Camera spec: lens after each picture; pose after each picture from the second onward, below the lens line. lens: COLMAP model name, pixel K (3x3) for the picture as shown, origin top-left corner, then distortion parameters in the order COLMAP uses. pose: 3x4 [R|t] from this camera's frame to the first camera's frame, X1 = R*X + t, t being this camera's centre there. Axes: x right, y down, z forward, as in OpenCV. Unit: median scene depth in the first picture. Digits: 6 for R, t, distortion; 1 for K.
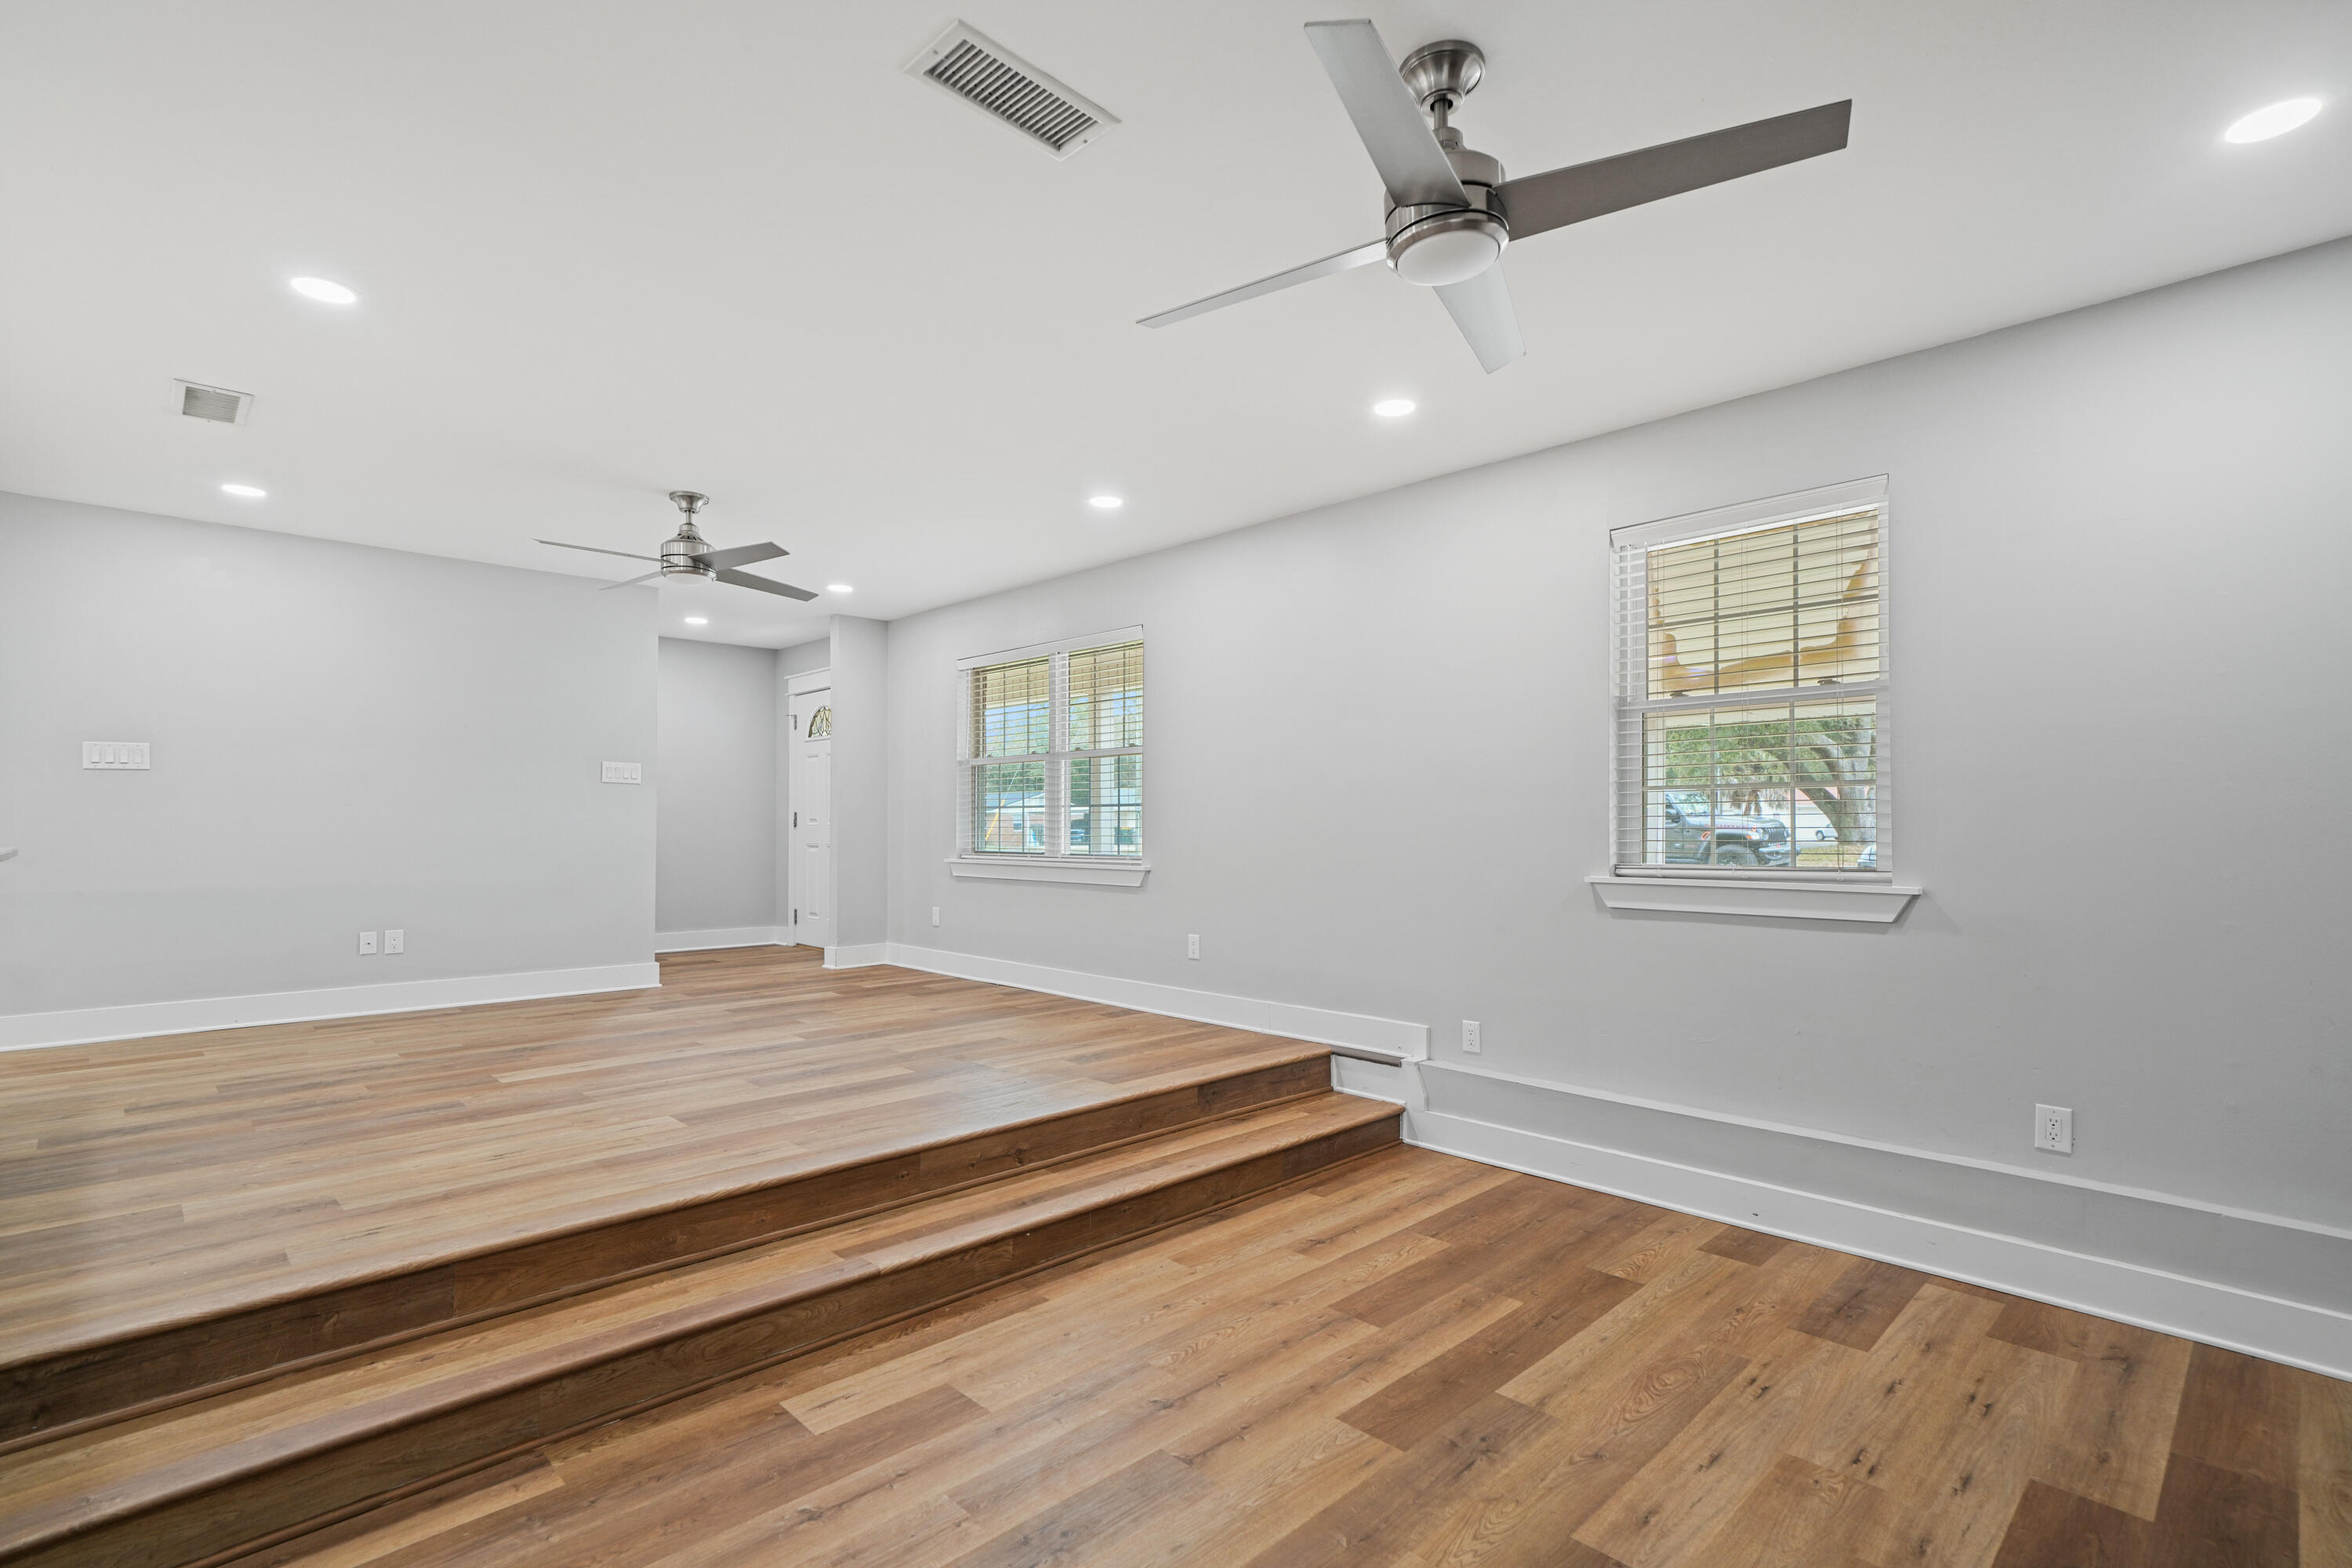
lens RADIAL K [[1087.4, 0, 1151.6], [0, 1087.4, 824.1], [0, 0, 1]] dist [0.010866, 0.001630]
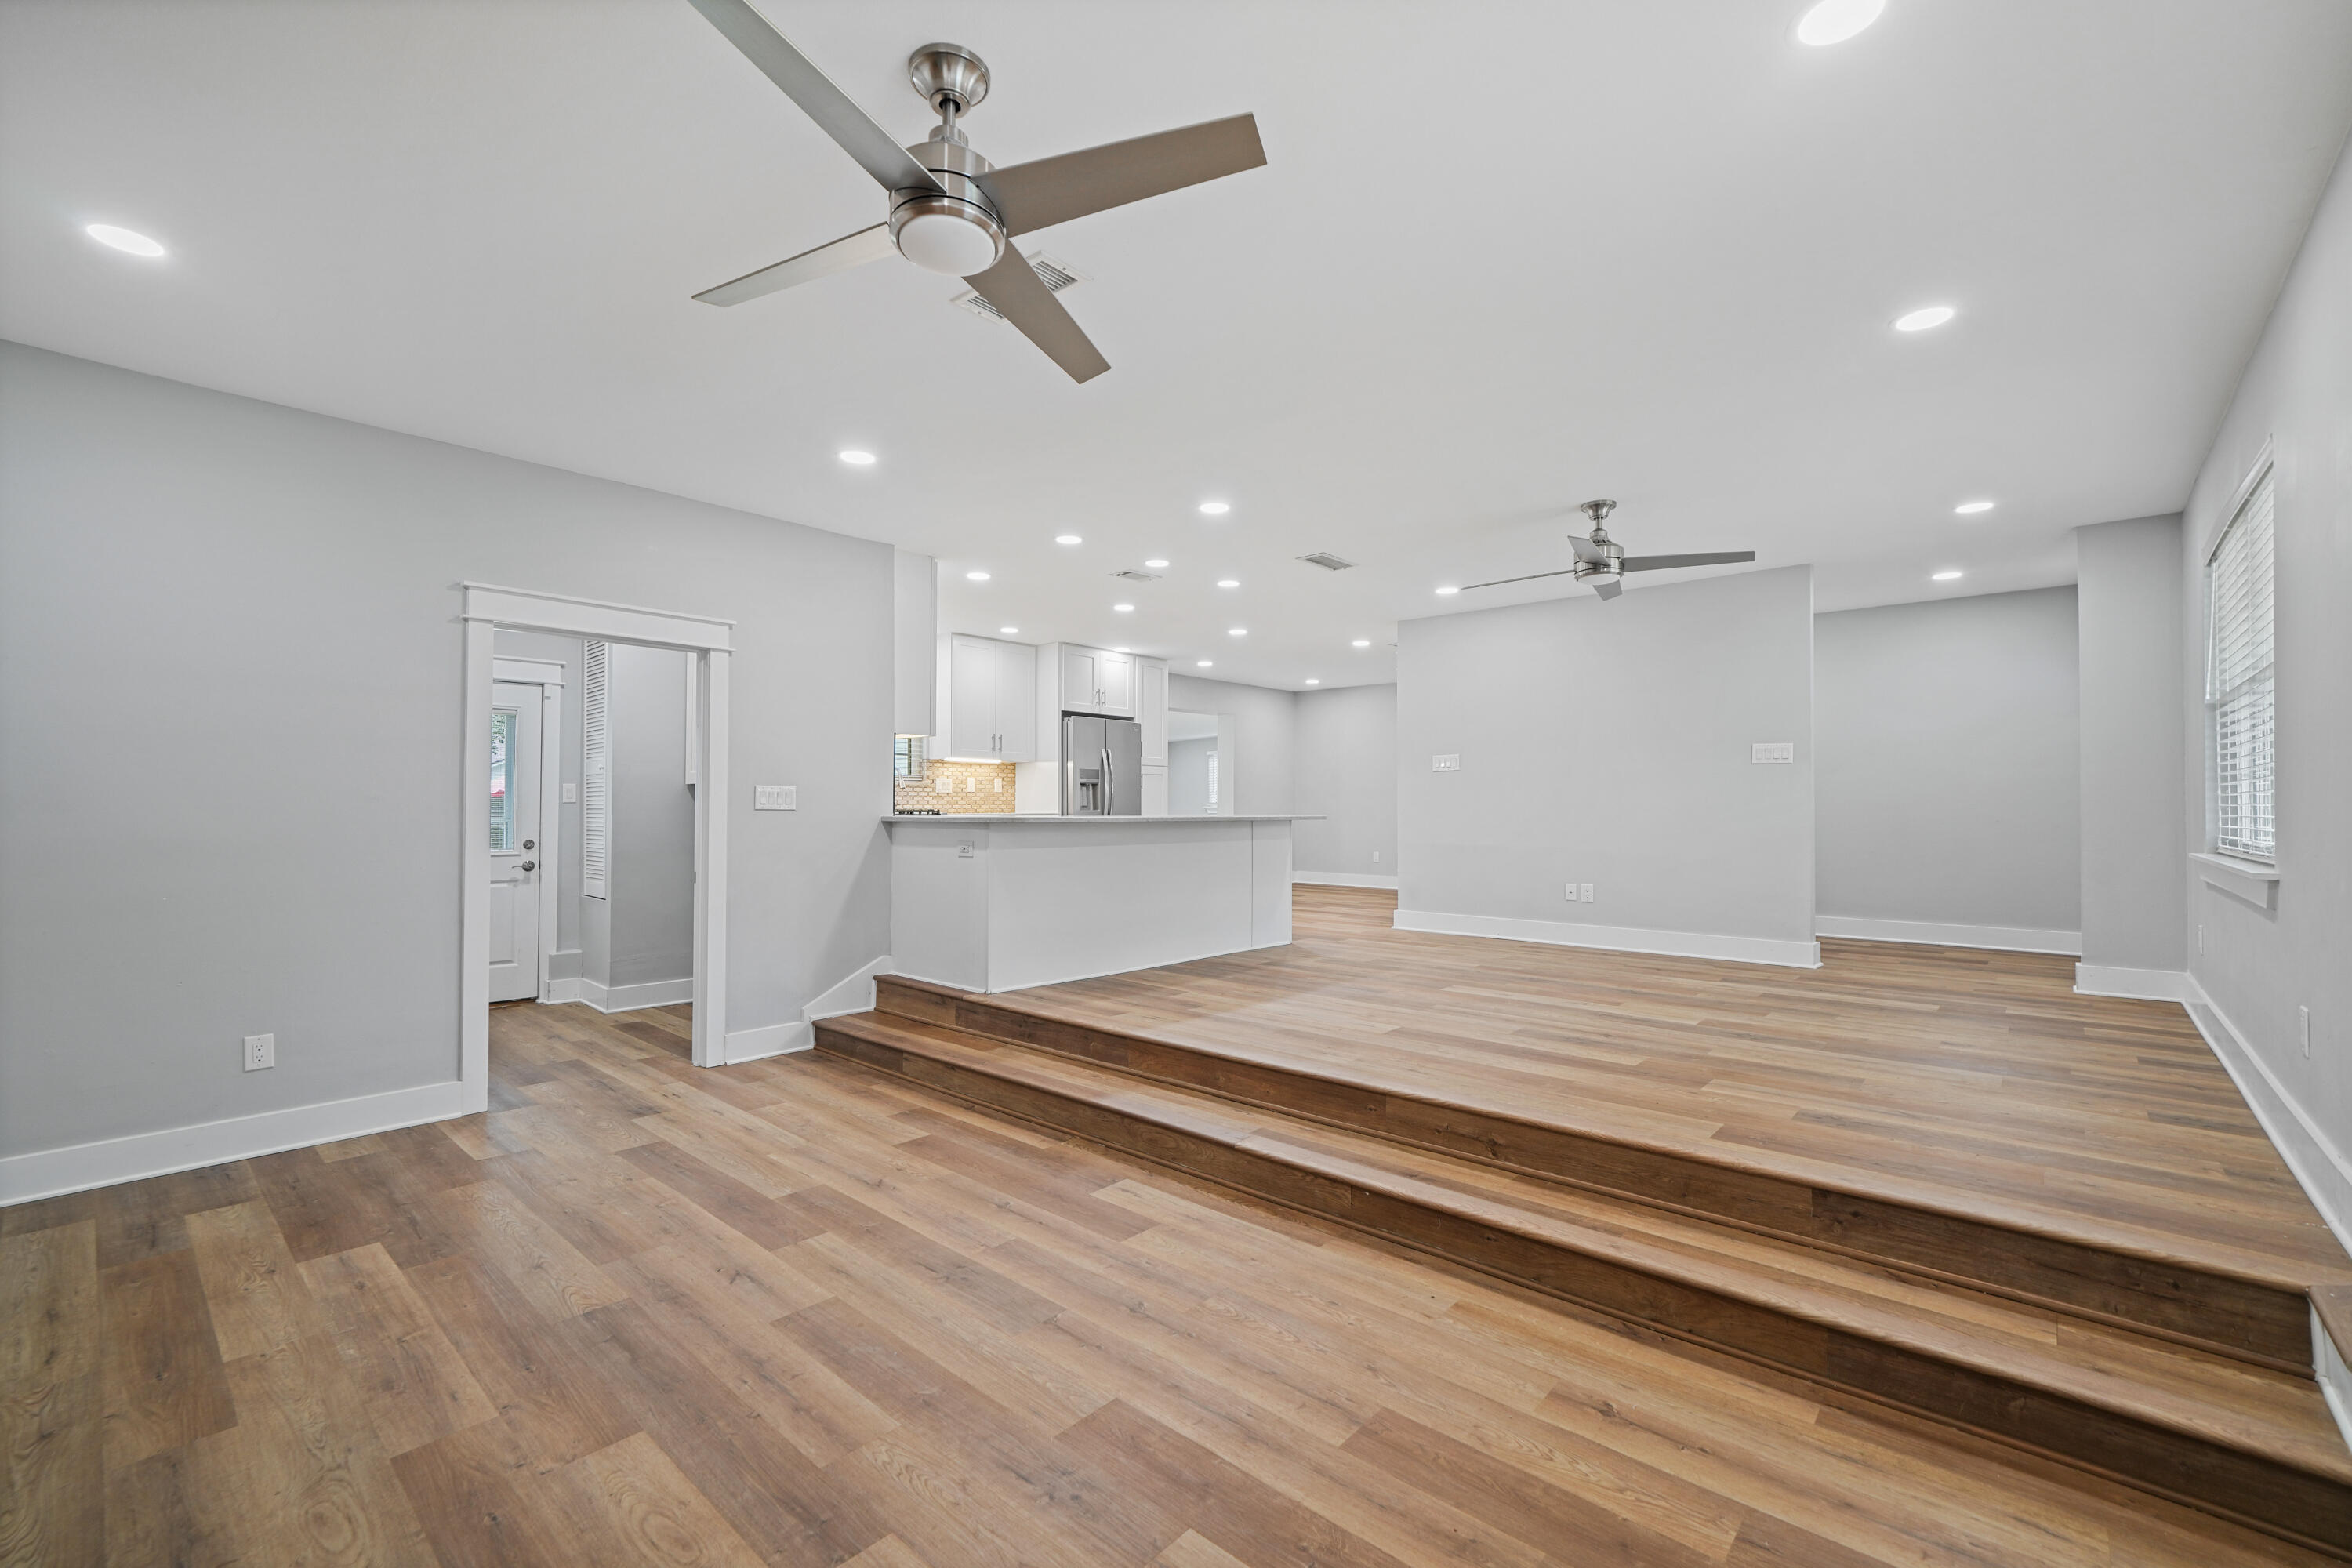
lens RADIAL K [[979.6, 0, 1184.7], [0, 979.6, 795.6], [0, 0, 1]] dist [-0.005253, 0.002925]
pose [[0.091494, -0.014173, -0.995705, 0.741920], [-0.001786, 0.999895, -0.014396, 0.012946], [0.995804, 0.003096, 0.091459, 0.690477]]
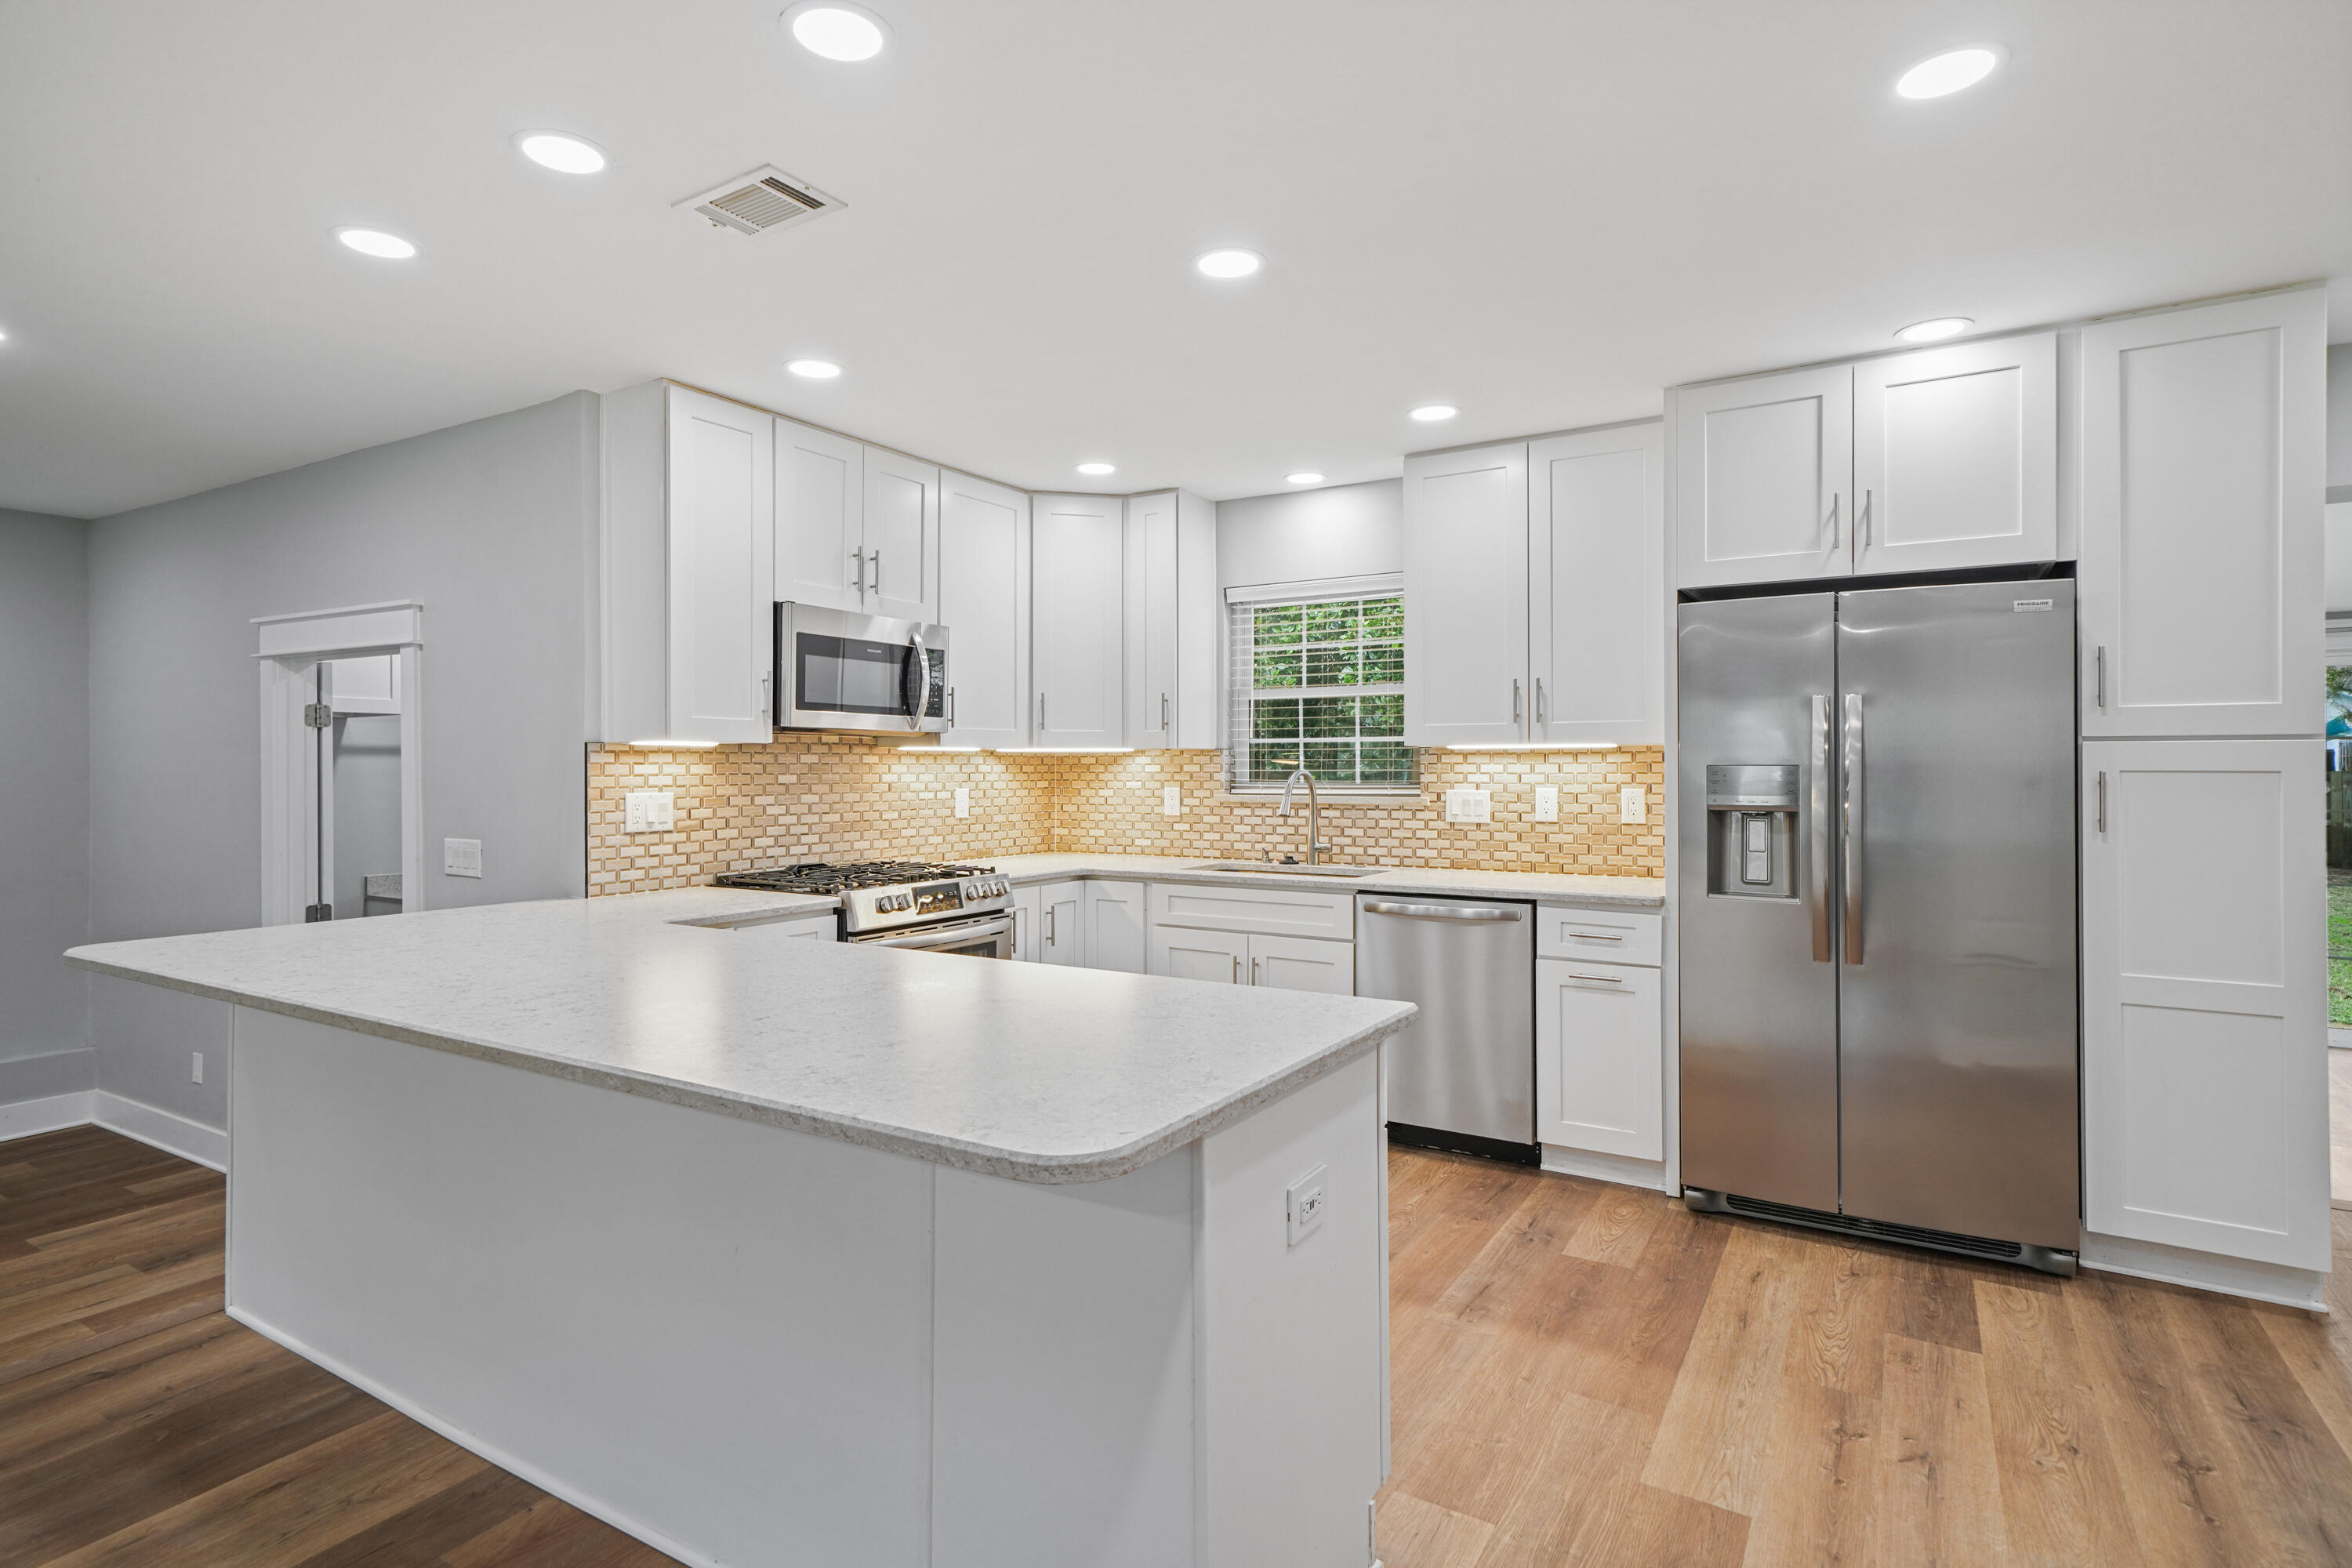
lens RADIAL K [[1205.9, 0, 1160.0], [0, 1205.9, 760.7], [0, 0, 1]] dist [0.022981, 0.000181]
pose [[-0.969378, -0.001111, -0.245570, -1.132844], [-0.000305, 0.999994, -0.003318, -0.092840], [0.245572, -0.003142, -0.969373, 1.513443]]
